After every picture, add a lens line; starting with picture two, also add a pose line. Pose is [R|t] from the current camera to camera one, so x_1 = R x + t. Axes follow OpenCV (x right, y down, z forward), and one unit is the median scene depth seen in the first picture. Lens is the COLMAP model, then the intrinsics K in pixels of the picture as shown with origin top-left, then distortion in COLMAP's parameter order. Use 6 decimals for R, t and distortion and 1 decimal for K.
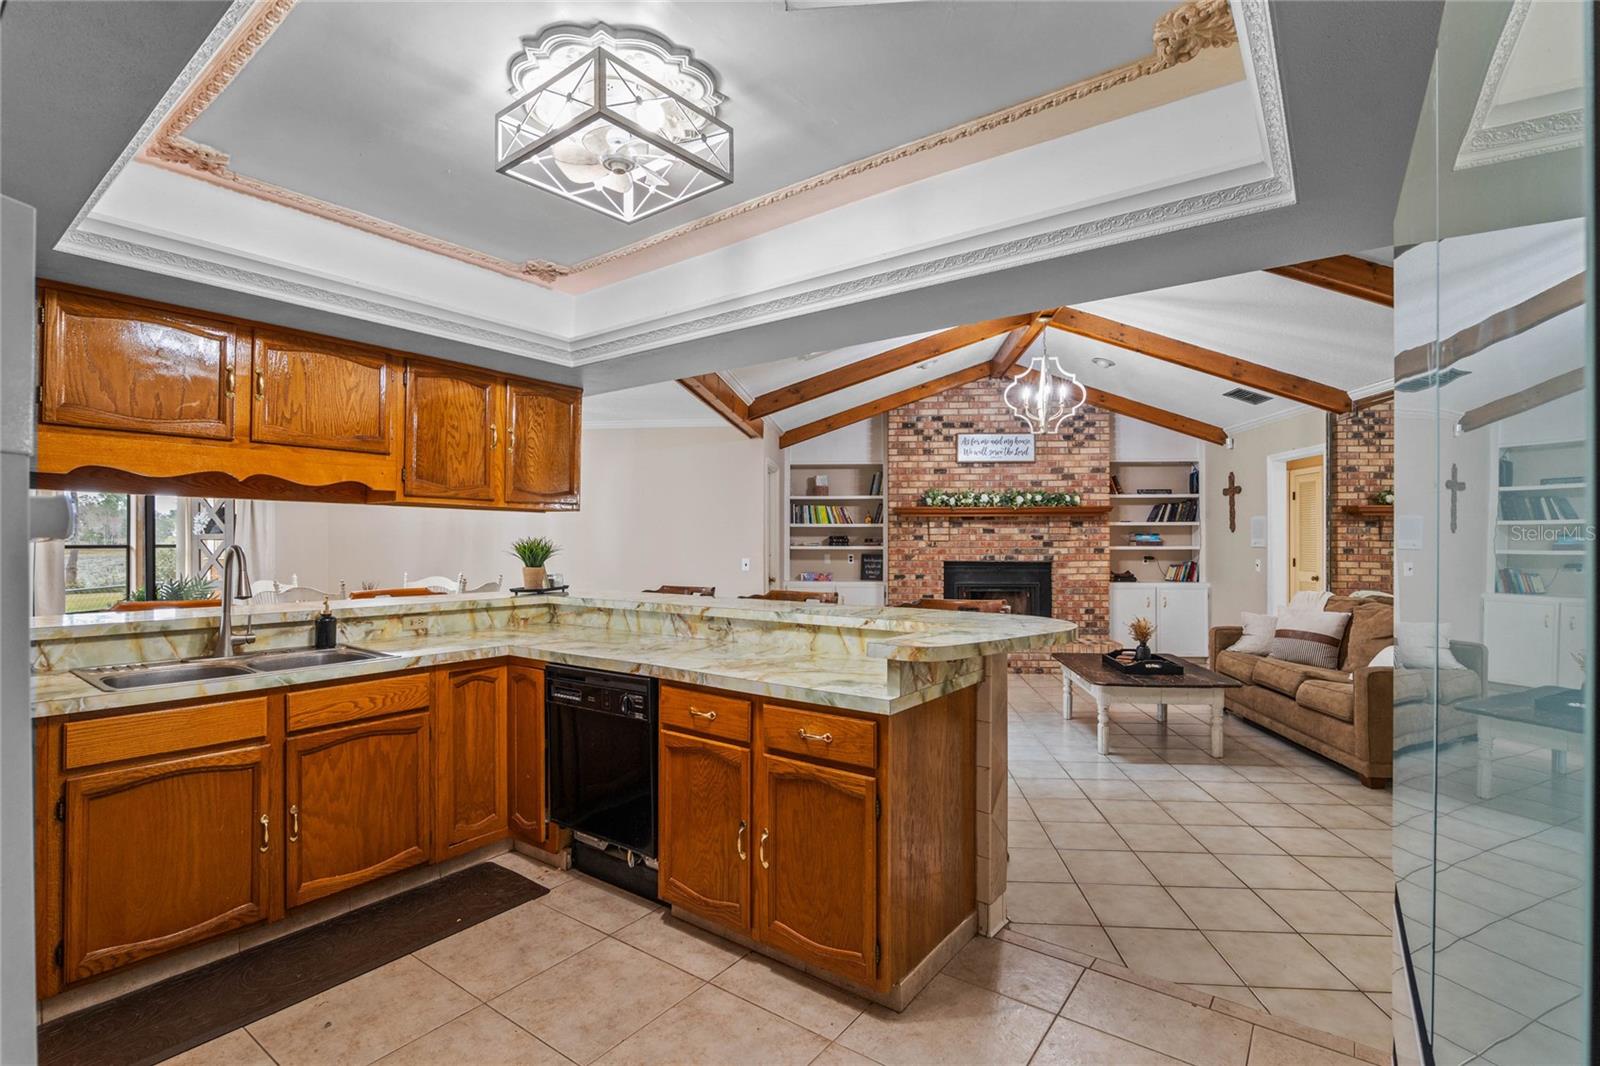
lens RADIAL K [[742.0, 0, 808.6], [0, 742.0, 533.6], [0, 0, 1]] dist [-0.022666, 0.005459]
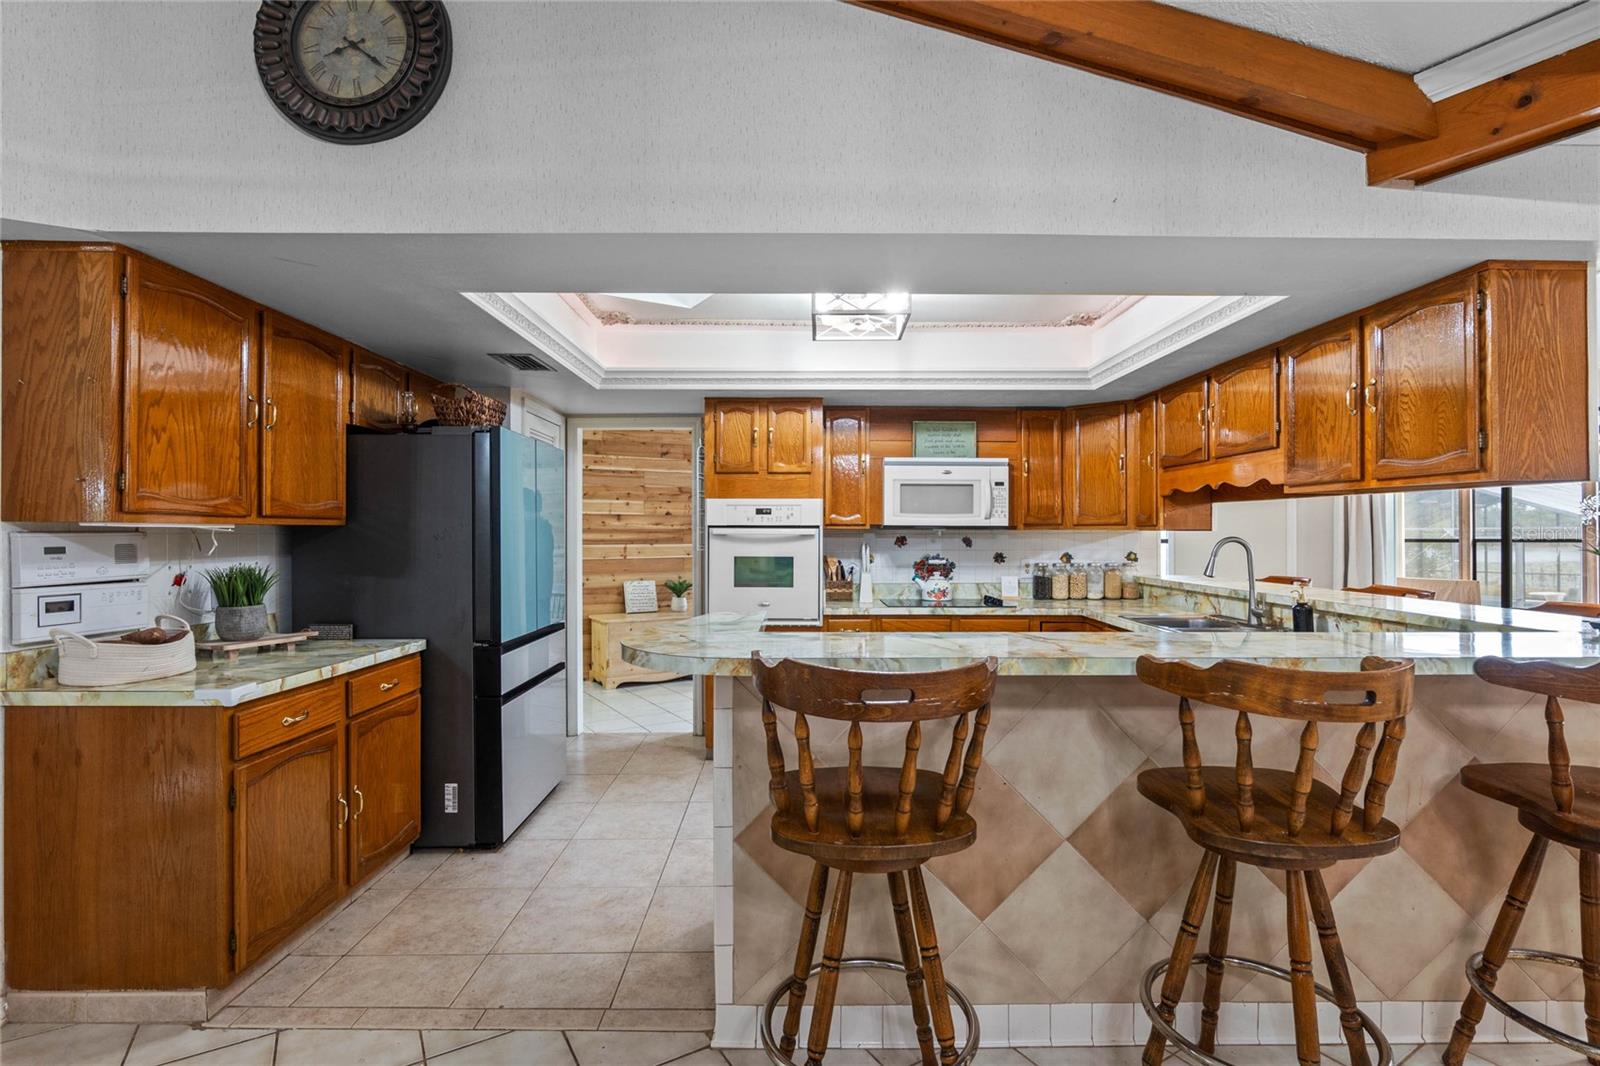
lens RADIAL K [[742.0, 0, 796.2], [0, 742.0, 534.3], [0, 0, 1]] dist [-0.022666, 0.005459]
pose [[-0.804522, 0.000972, -0.593922, 0.466438], [0.006546, 0.999952, -0.007230, 0.011624], [0.593887, -0.009704, -0.804490, 1.193171]]
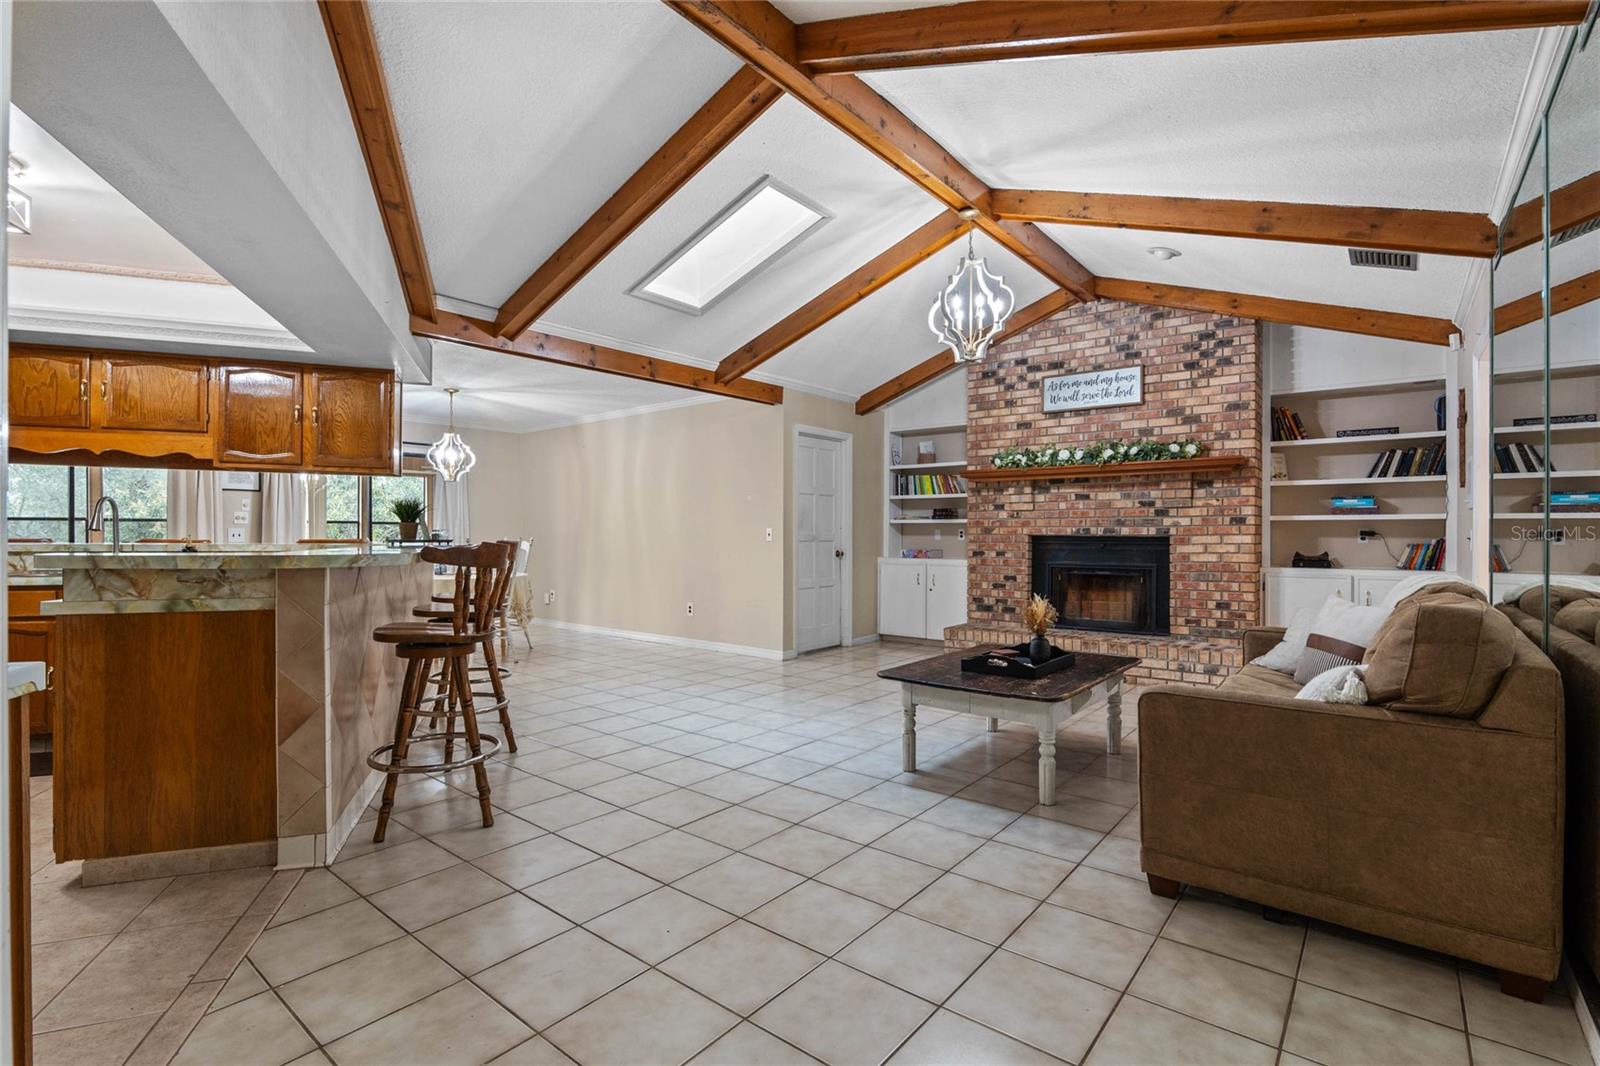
lens RADIAL K [[742.0, 0, 806.5], [0, 742.0, 534.1], [0, 0, 1]] dist [-0.022666, 0.005459]
pose [[0.831952, 0.002087, -0.554844, 0.953685], [0.002589, 0.999967, 0.007643, 0.064344], [0.554842, -0.007795, 0.831919, 0.403545]]
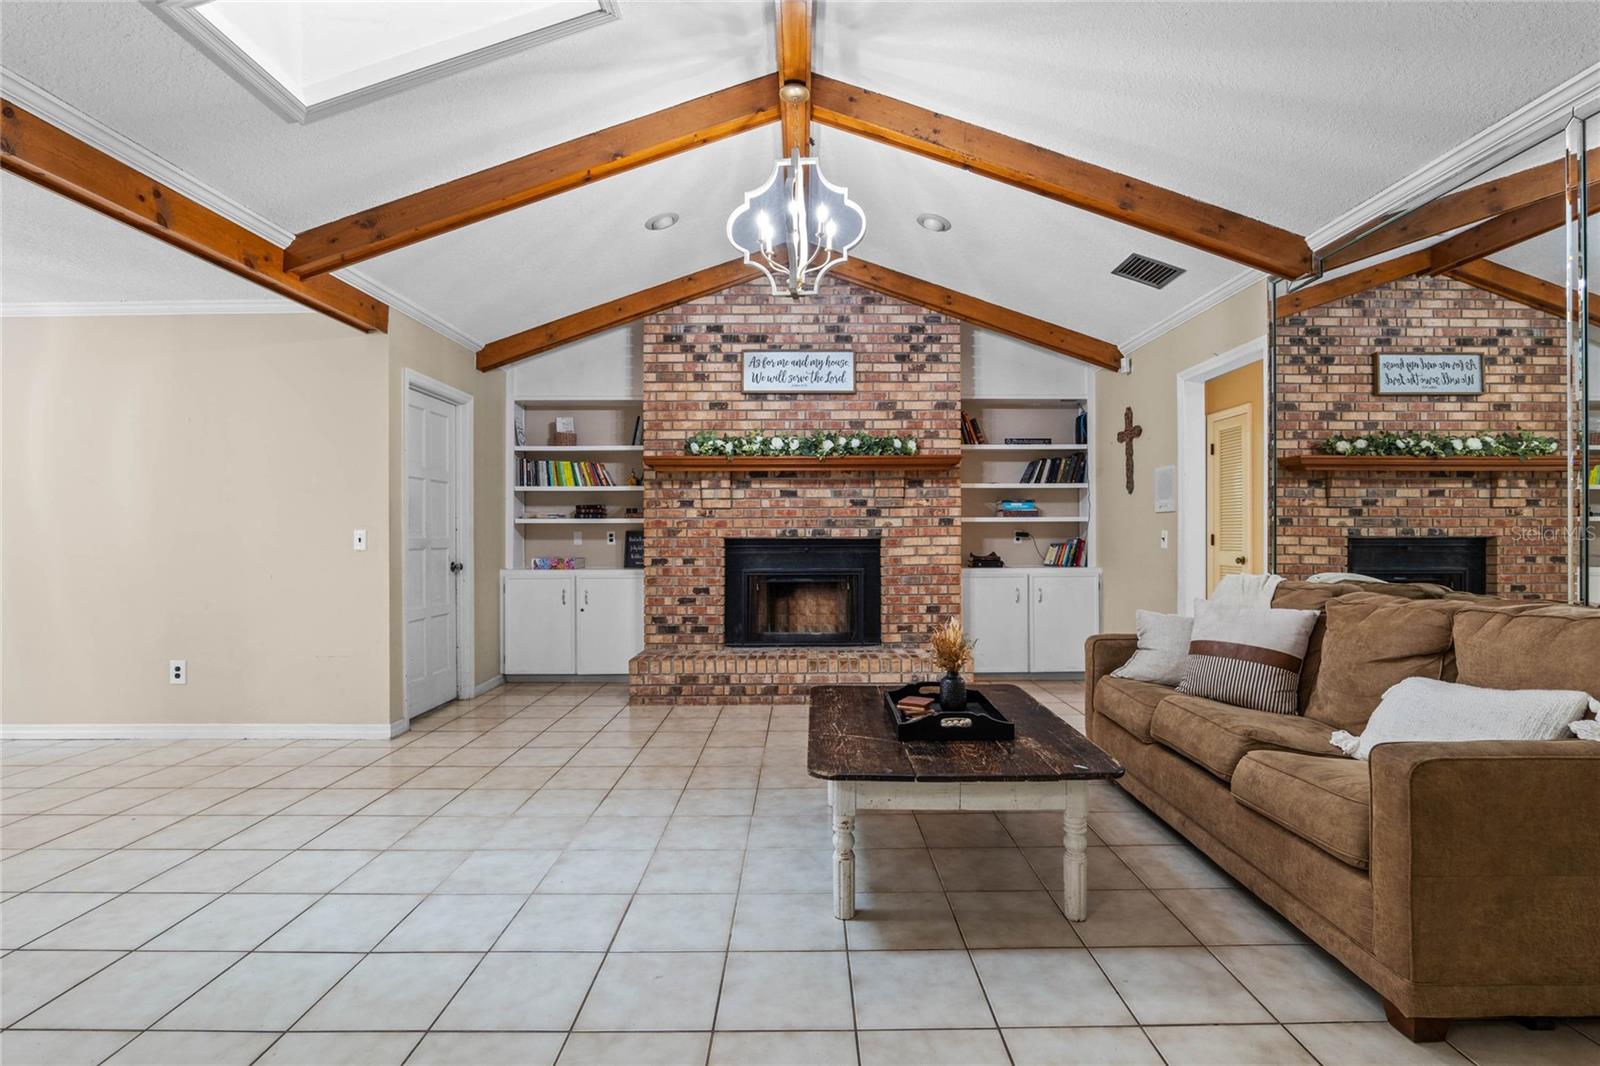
lens RADIAL K [[742.0, 0, 807.0], [0, 742.0, 536.1], [0, 0, 1]] dist [-0.022666, 0.005459]
pose [[0.995899, -0.003414, 0.090407, 0.433542], [0.002667, 0.999961, 0.008389, 0.065914], [-0.090432, -0.008113, 0.995870, 0.692101]]
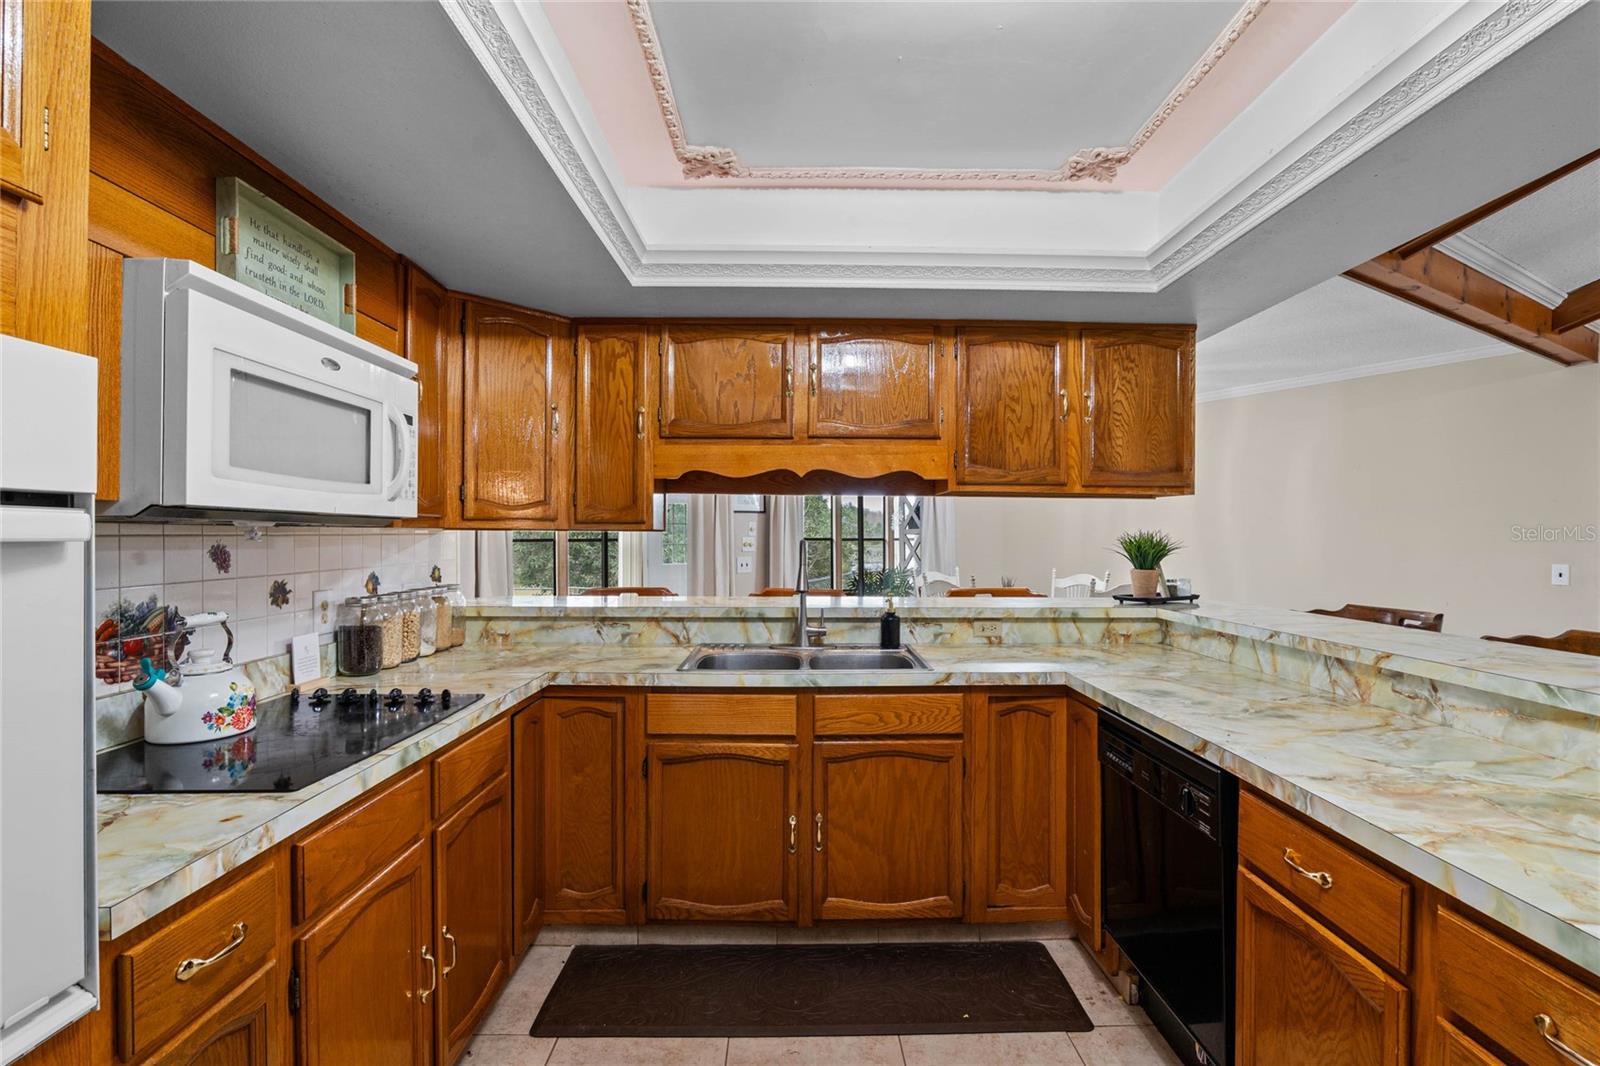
lens RADIAL K [[742.0, 0, 802.7], [0, 742.0, 527.8], [0, 0, 1]] dist [-0.022666, 0.005459]
pose [[0.600923, -0.007257, -0.799274, 0.038521], [0.007486, 0.999966, -0.003451, 0.001853], [0.799272, -0.003909, 0.600957, 0.277521]]
